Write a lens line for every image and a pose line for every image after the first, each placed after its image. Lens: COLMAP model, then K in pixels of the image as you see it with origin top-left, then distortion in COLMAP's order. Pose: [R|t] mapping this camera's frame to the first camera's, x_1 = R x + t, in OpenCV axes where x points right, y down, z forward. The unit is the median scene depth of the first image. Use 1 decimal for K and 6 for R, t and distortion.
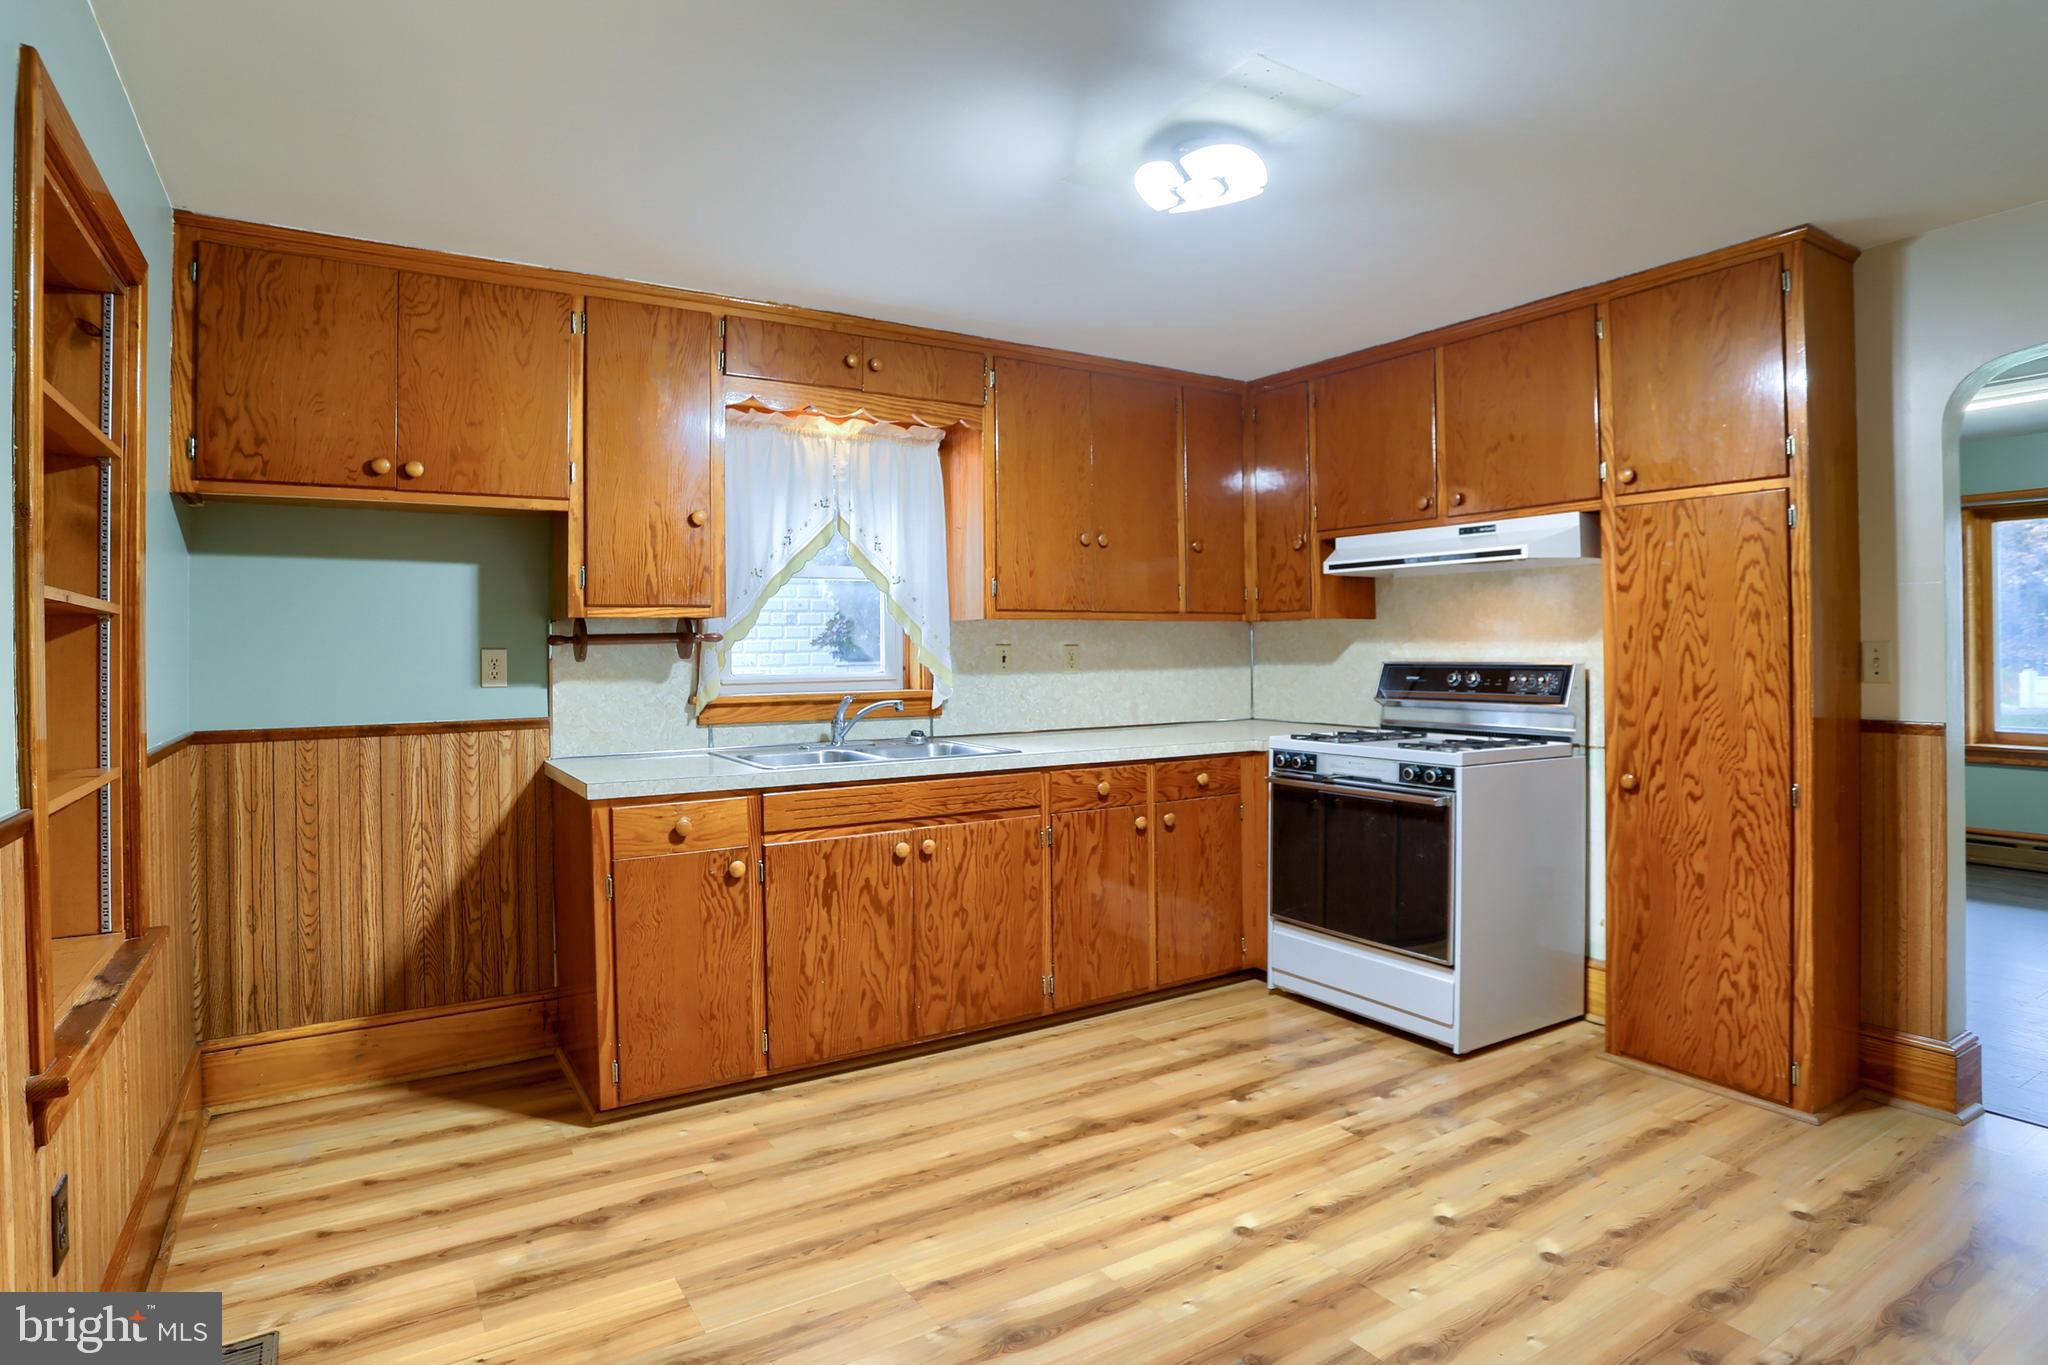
lens RADIAL K [[1030.1, 0, 996.3], [0, 1030.1, 654.2], [0, 0, 1]] dist [-0.080030, 0.031708]
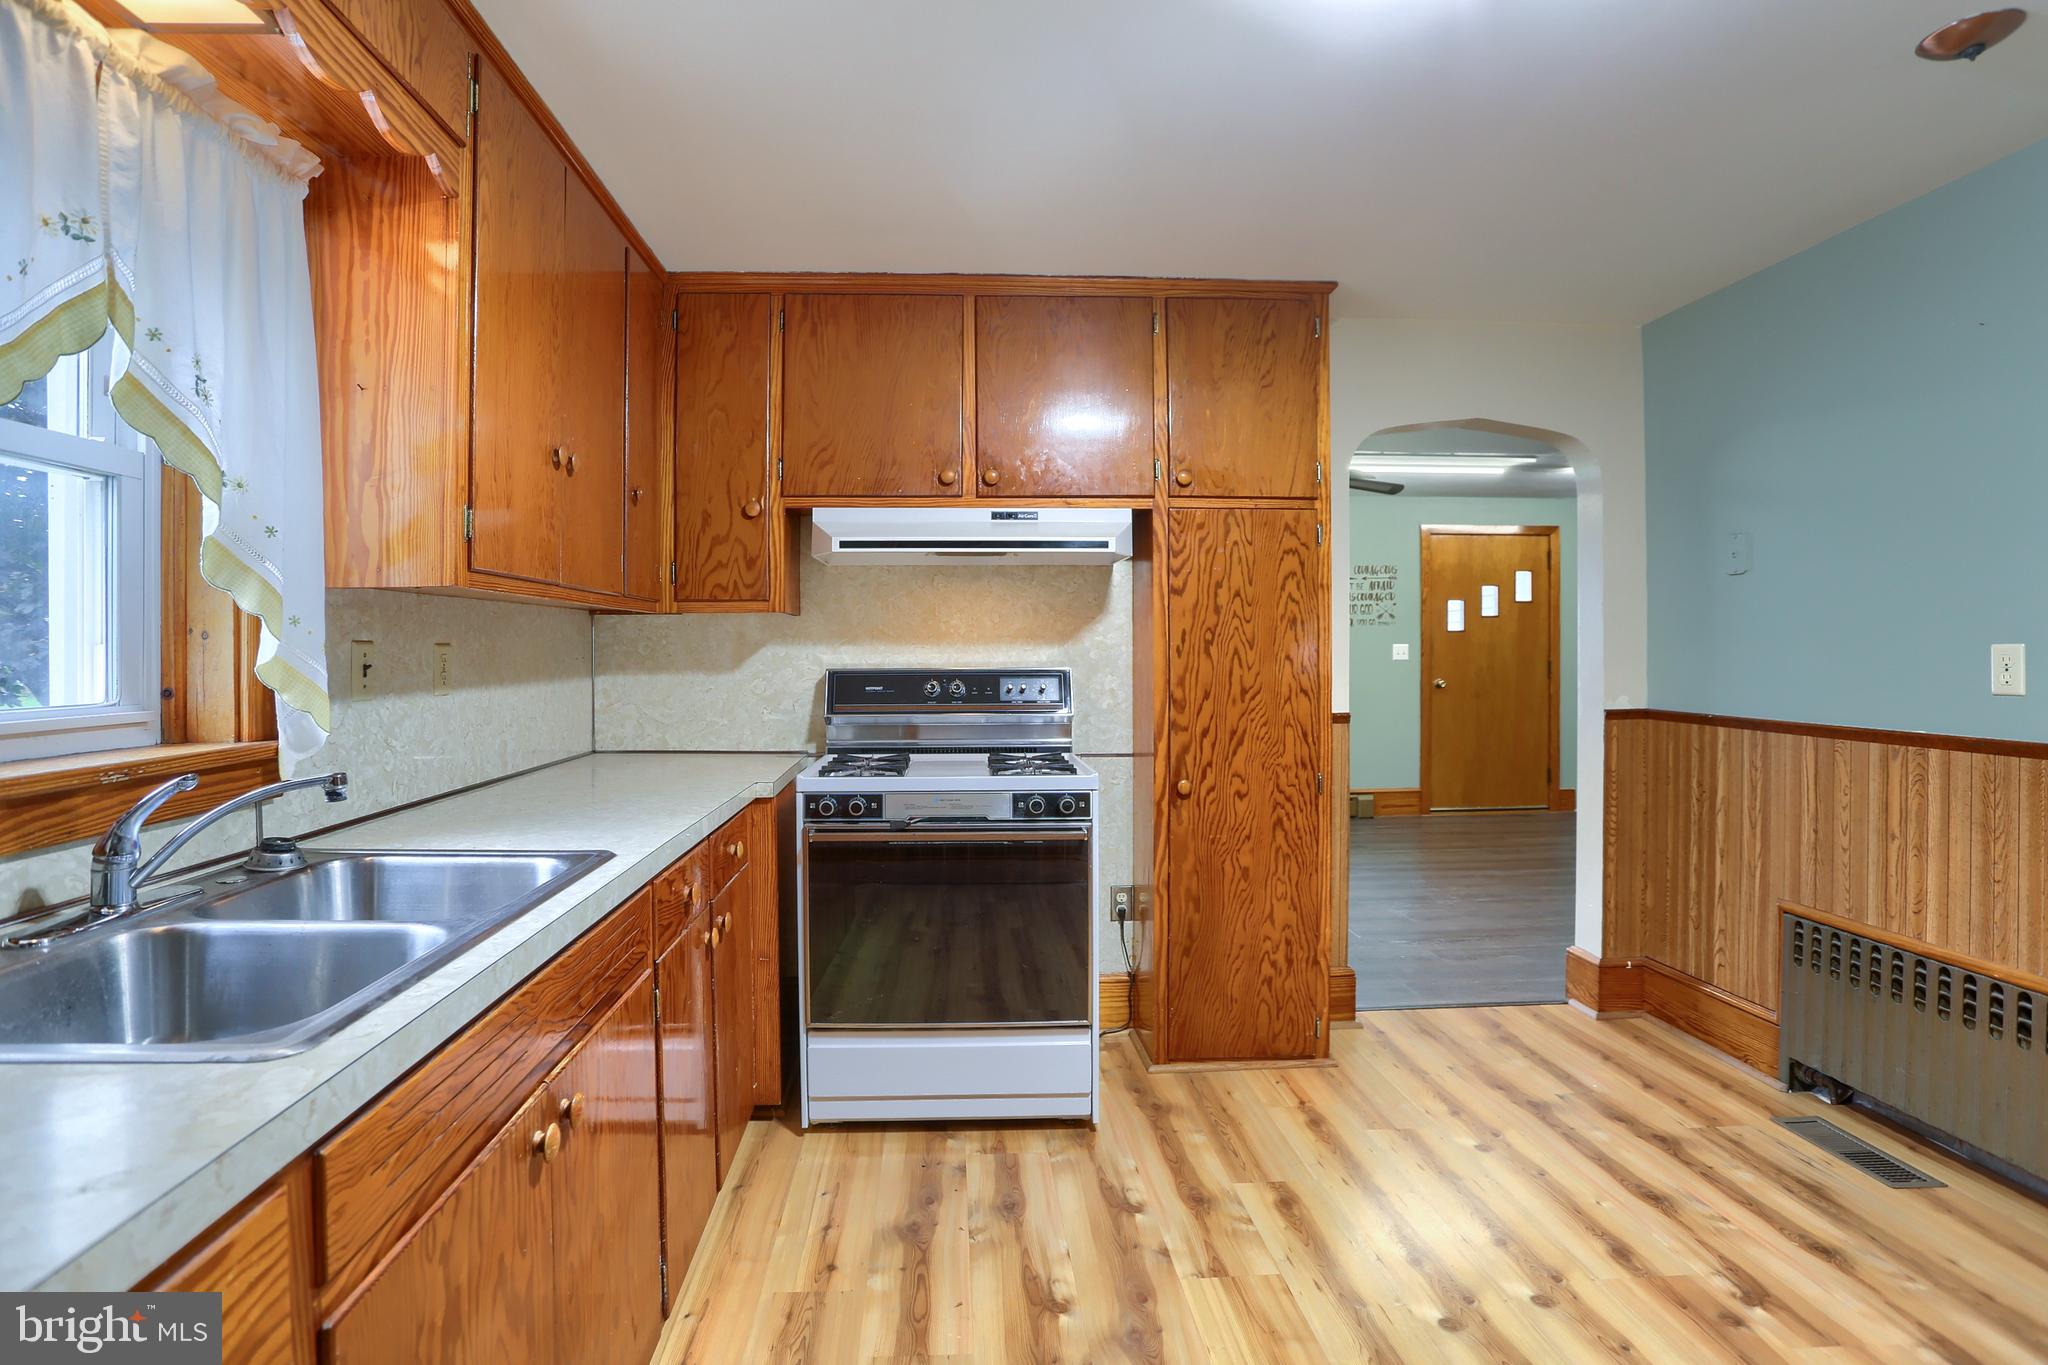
lens RADIAL K [[1030.1, 0, 996.3], [0, 1030.1, 654.2], [0, 0, 1]] dist [-0.080030, 0.031708]
pose [[0.510271, 0.002033, 0.860012, -0.343764], [0.003335, 0.999985, -0.004342, -0.000133], [-0.860007, 0.005084, 0.510256, 0.653177]]
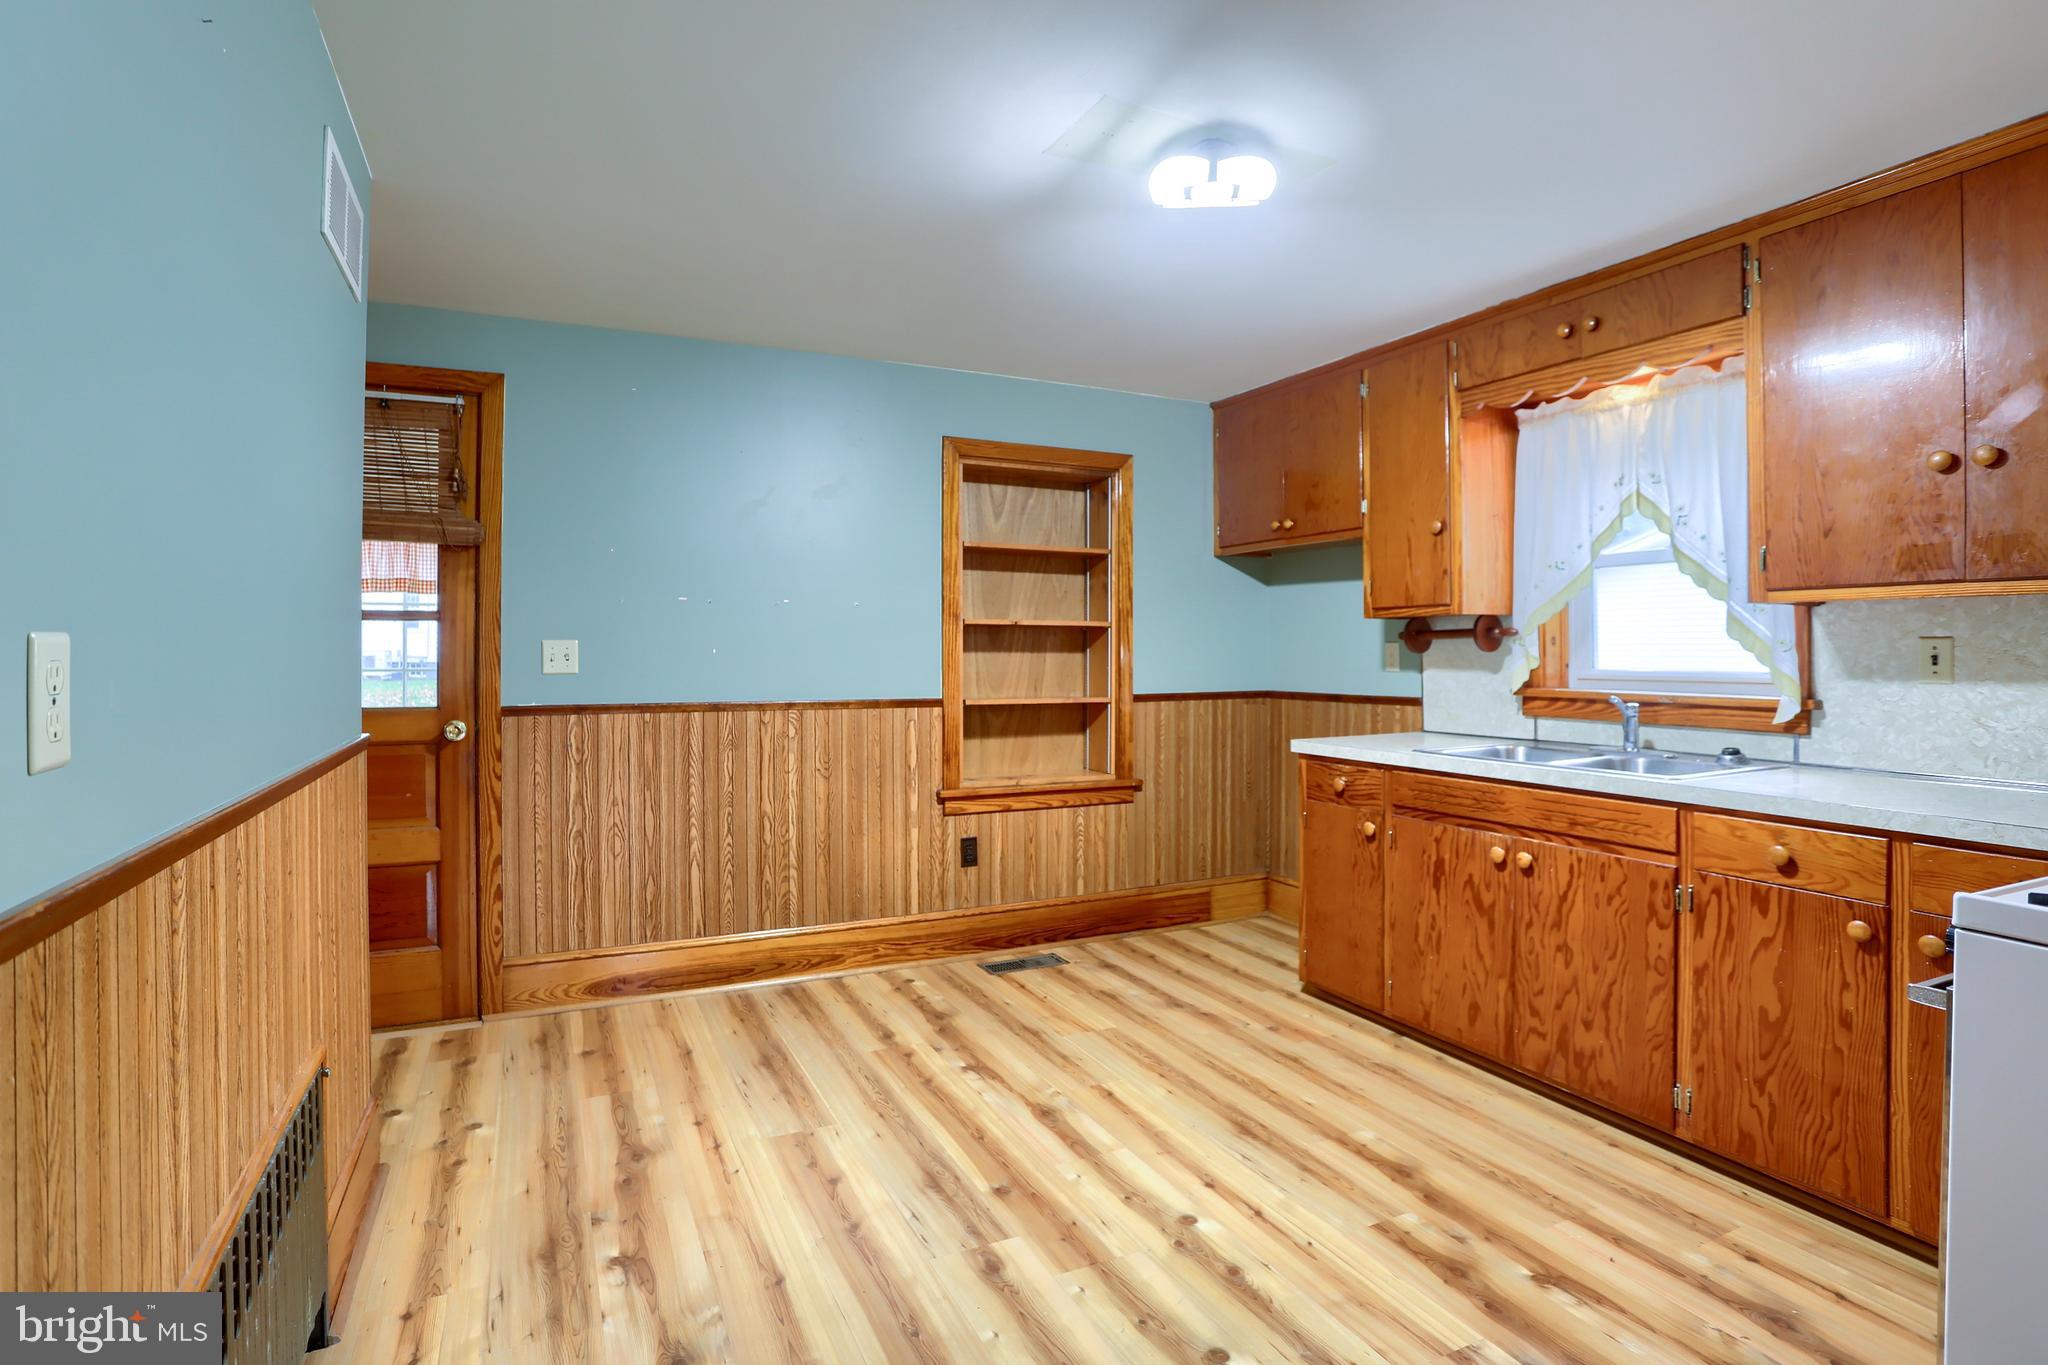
lens RADIAL K [[1030.1, 0, 996.3], [0, 1030.1, 654.2], [0, 0, 1]] dist [-0.080030, 0.031708]
pose [[-0.100368, 0.013579, -0.994858, 0.914019], [-0.003211, 0.999897, 0.013972, -0.007025], [0.994945, 0.004597, -0.100314, 0.652847]]
